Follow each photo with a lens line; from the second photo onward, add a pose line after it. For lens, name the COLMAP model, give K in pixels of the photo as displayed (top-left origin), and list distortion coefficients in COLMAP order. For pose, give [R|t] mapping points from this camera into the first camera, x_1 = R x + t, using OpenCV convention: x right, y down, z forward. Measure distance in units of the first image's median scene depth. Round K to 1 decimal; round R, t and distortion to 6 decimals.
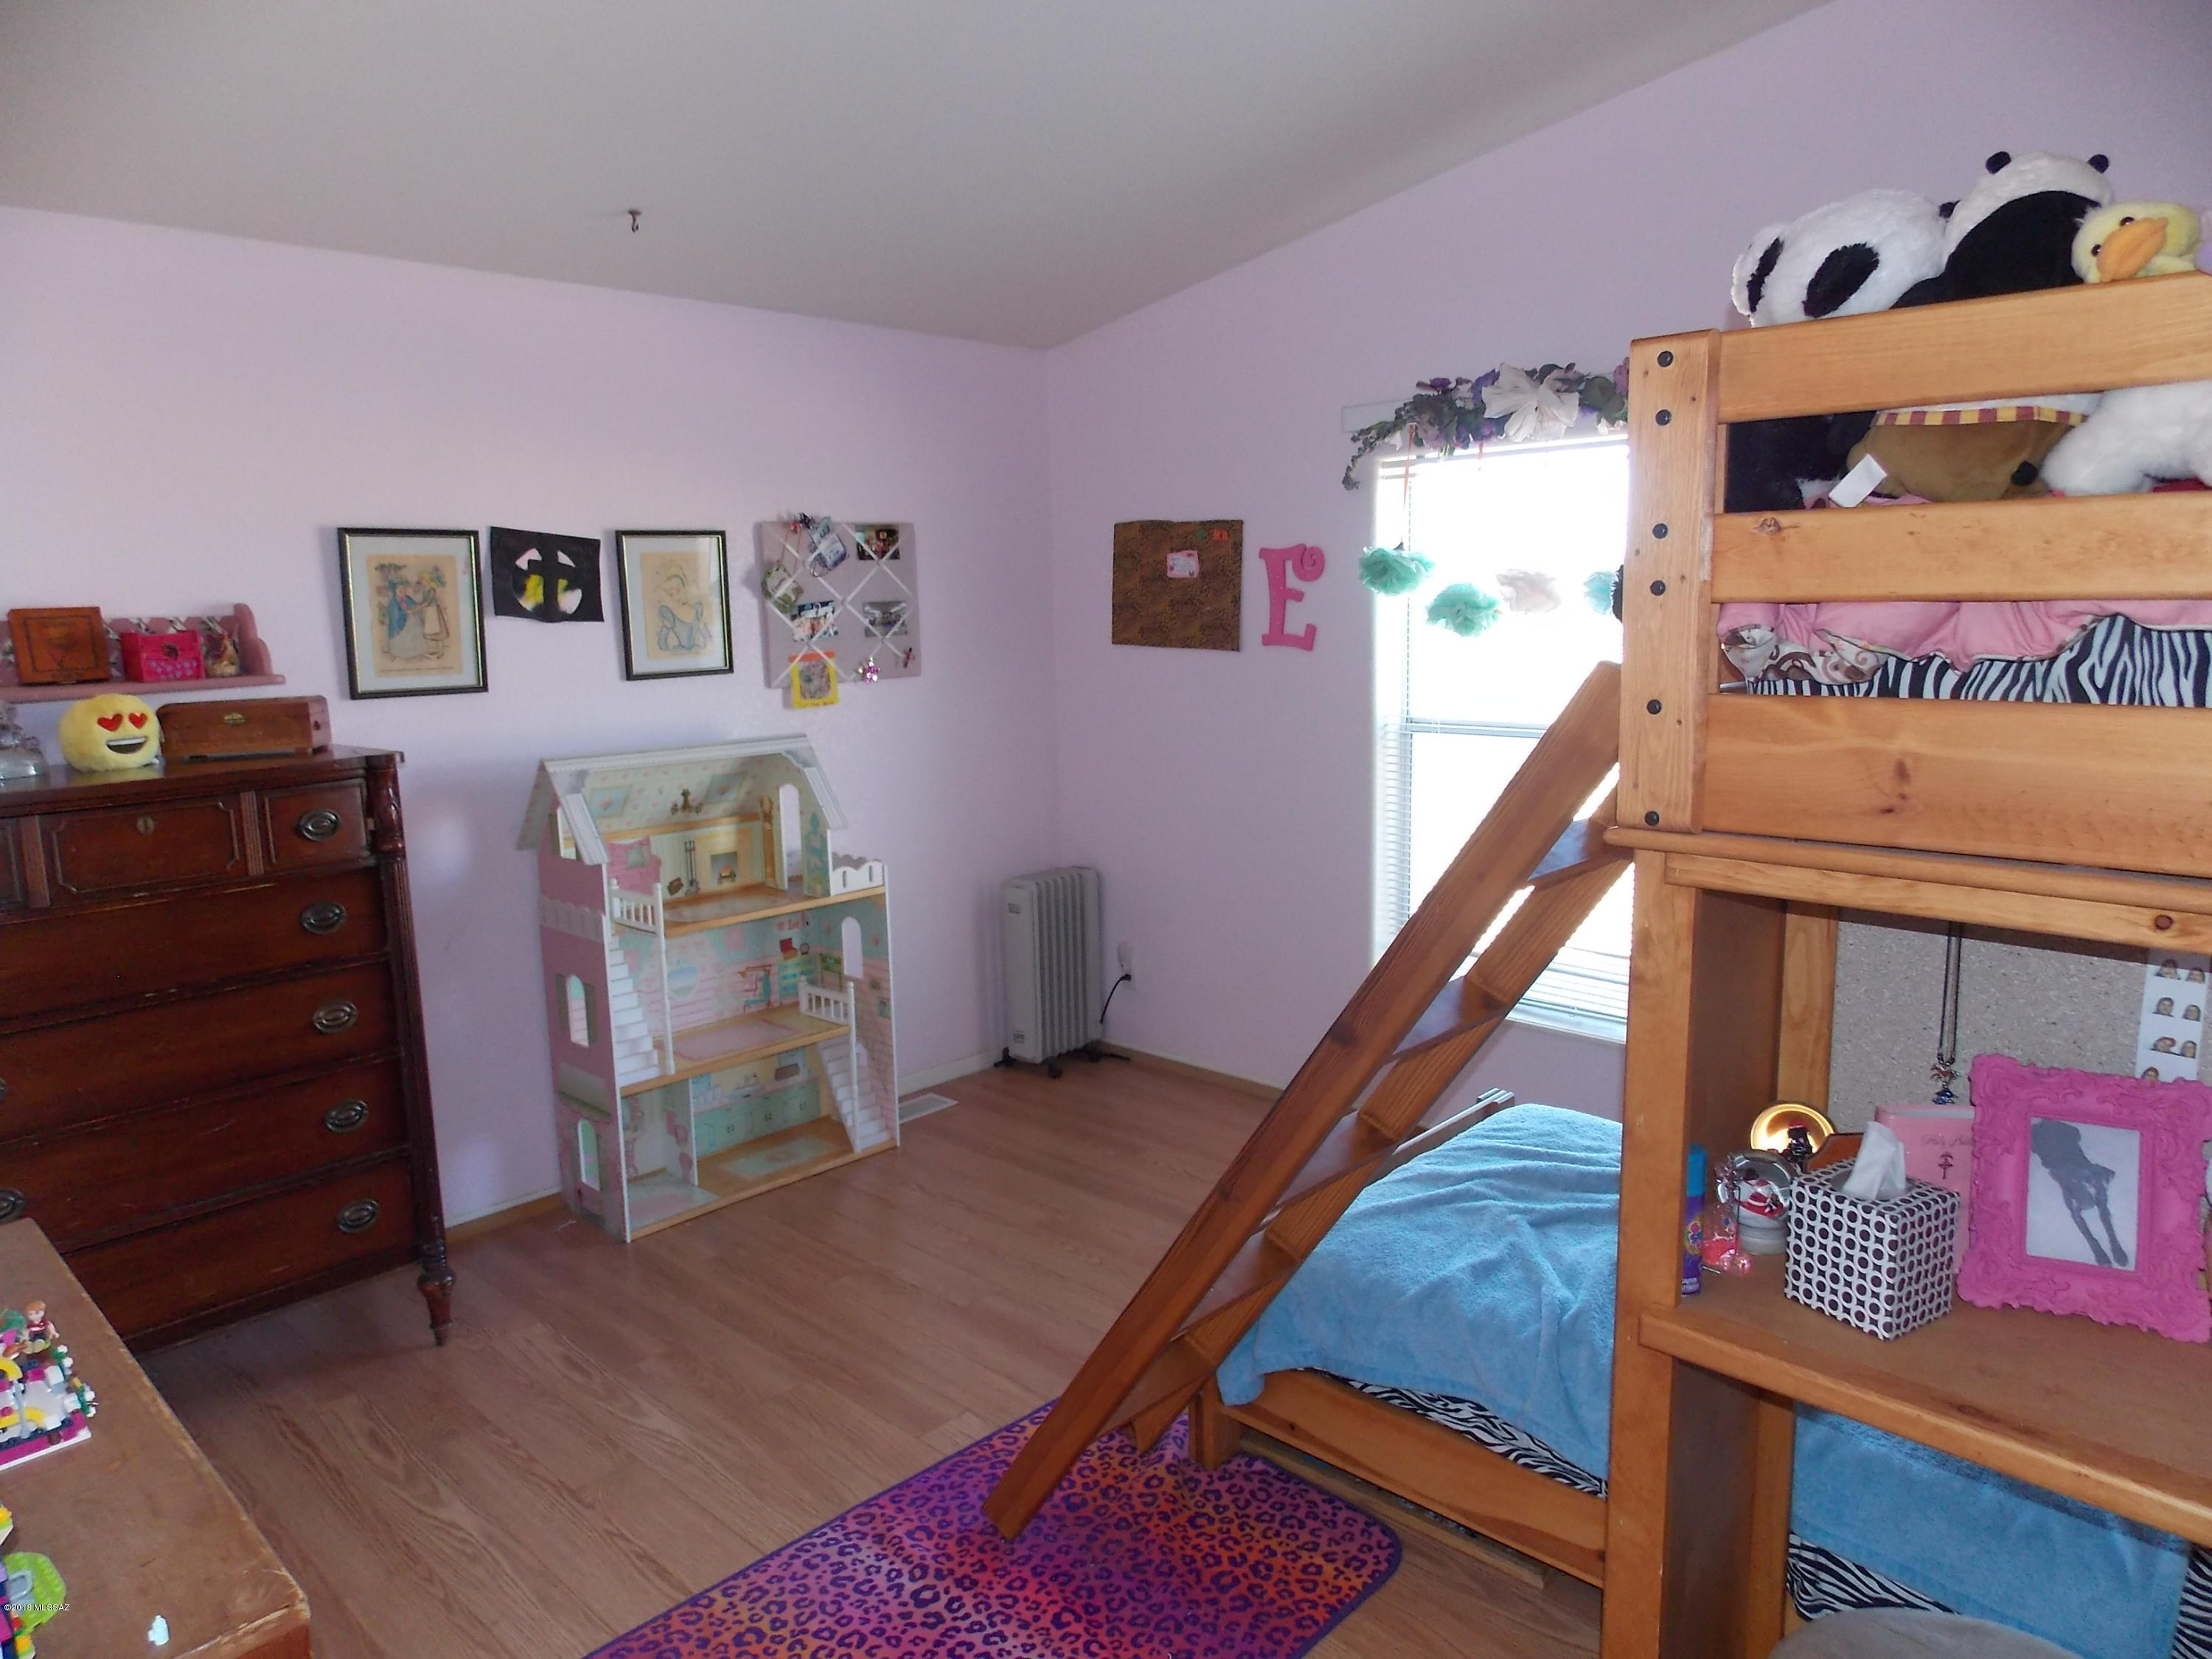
lens RADIAL K [[1468.7, 0, 1106.0], [0, 1468.7, 829.5], [0, 0, 1]] dist [-0.000901, -0.000534]
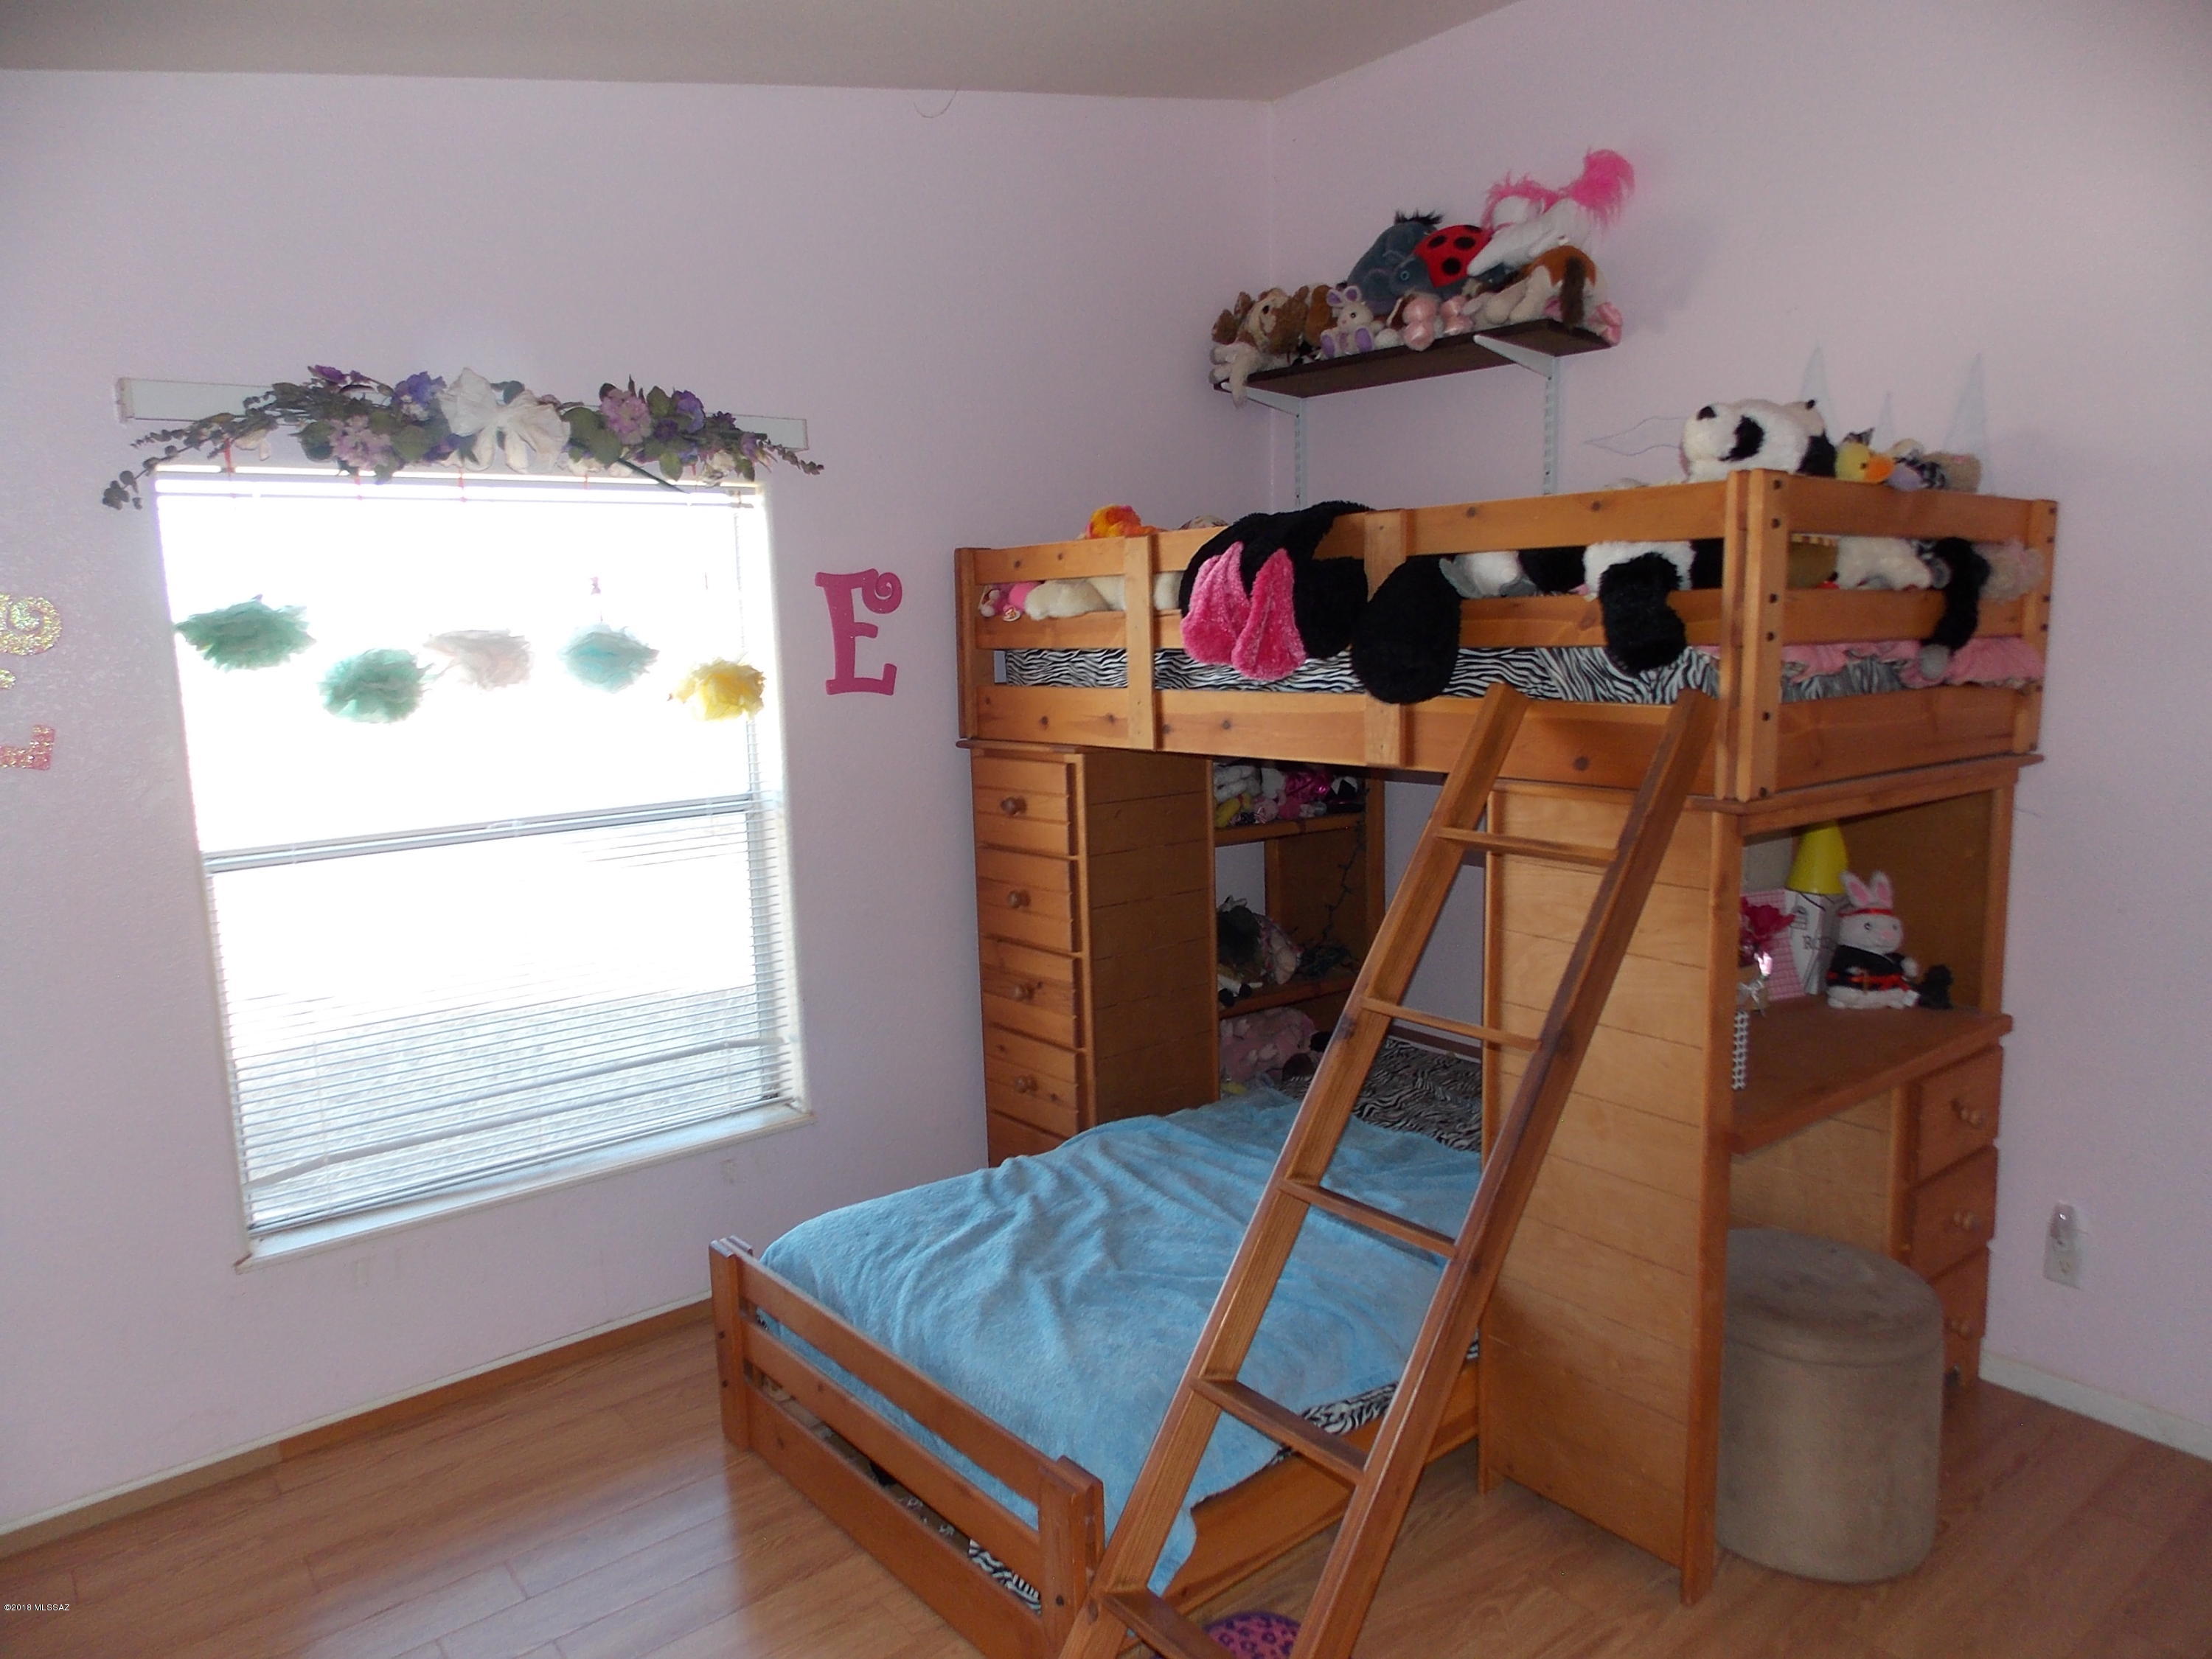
lens RADIAL K [[1468.7, 0, 1106.0], [0, 1468.7, 829.5], [0, 0, 1]] dist [-0.000901, -0.000534]
pose [[-0.115068, -0.111592, 0.987070, -0.581509], [0.215568, 0.967185, 0.134474, -0.108030], [-0.969685, 0.228255, -0.087236, 0.784710]]
